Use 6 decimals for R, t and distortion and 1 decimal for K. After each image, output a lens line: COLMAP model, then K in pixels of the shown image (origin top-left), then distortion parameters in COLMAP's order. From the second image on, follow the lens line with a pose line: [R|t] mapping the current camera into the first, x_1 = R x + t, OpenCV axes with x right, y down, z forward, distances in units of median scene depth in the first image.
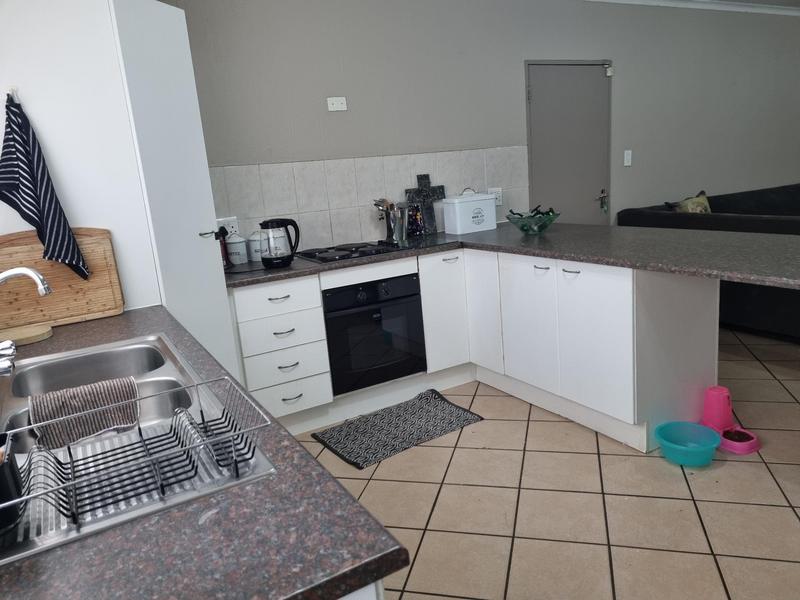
lens RADIAL K [[600.5, 0, 406.2], [0, 600.5, 295.2], [0, 0, 1]] dist [0.065075, -0.045288]
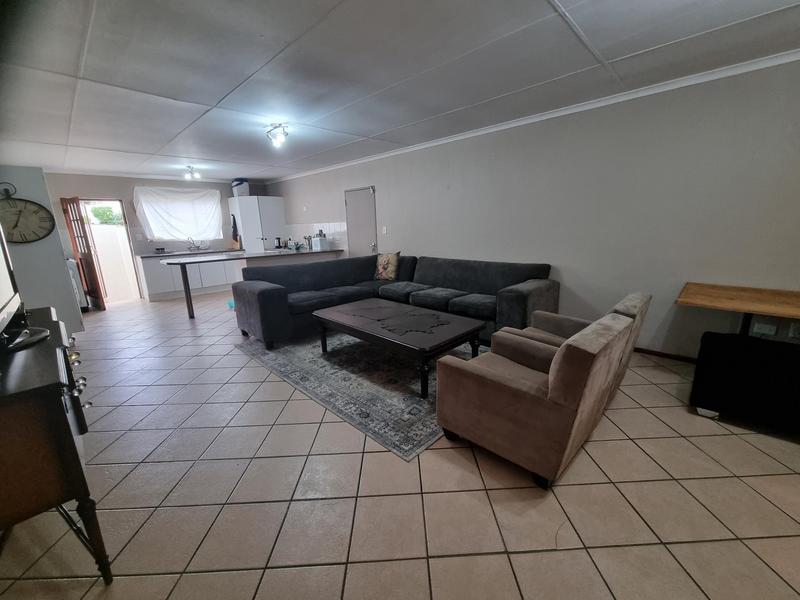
lens RADIAL K [[327.0, 0, 409.4], [0, 327.0, 302.4], [0, 0, 1]] dist [0.001477, -0.002101]
pose [[0.281447, 0.287294, -0.915560, 2.578956], [-0.202822, 0.950383, 0.235872, -0.469535], [0.937897, 0.119310, 0.325752, 1.278281]]
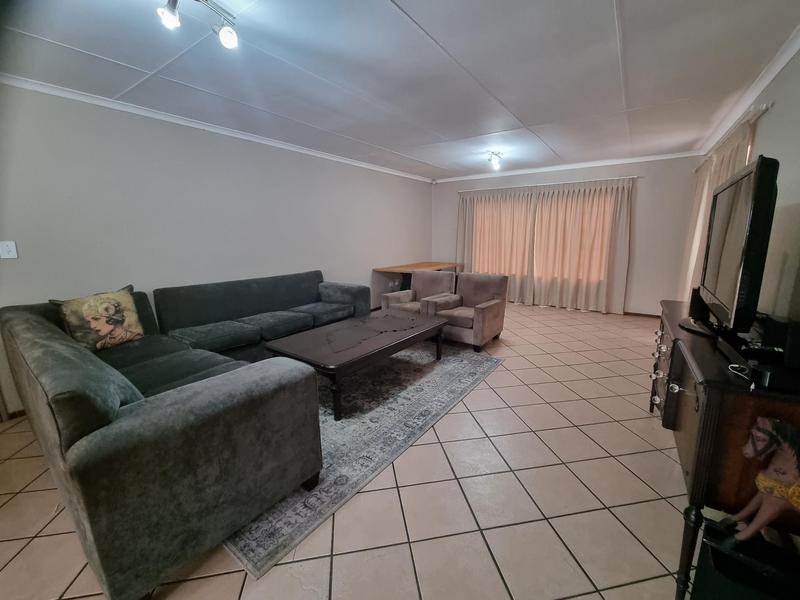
lens RADIAL K [[327.0, 0, 409.6], [0, 327.0, 300.3], [0, 0, 1]] dist [0.001477, -0.002101]
pose [[0.904247, -0.015853, 0.426715, 1.204641], [0.032130, 0.999004, -0.030974, -0.204209], [-0.425799, 0.041718, 0.903856, 0.548288]]
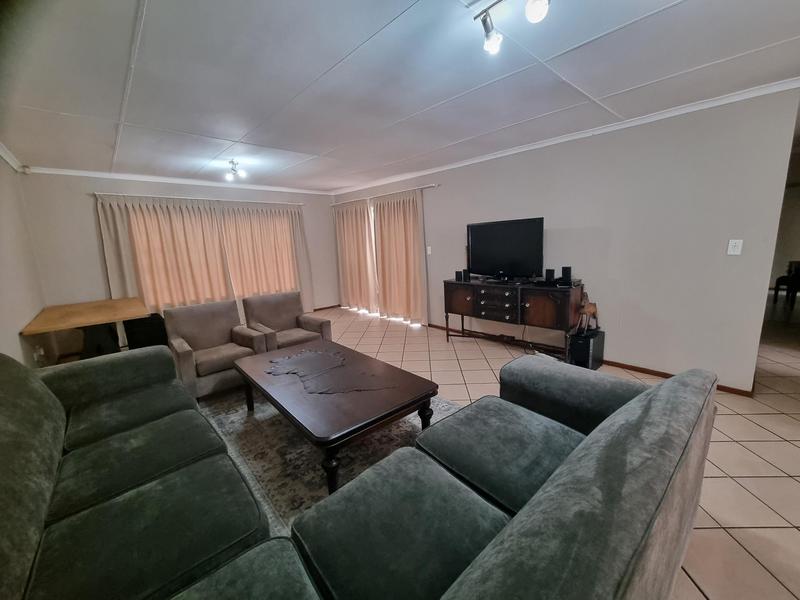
lens RADIAL K [[327.0, 0, 400.7], [0, 327.0, 303.0], [0, 0, 1]] dist [0.001477, -0.002101]
pose [[-0.197988, -0.096326, 0.975460, 0.690117], [0.266854, 0.952274, 0.148200, -0.381529], [-0.943181, 0.289647, -0.162834, 1.487618]]
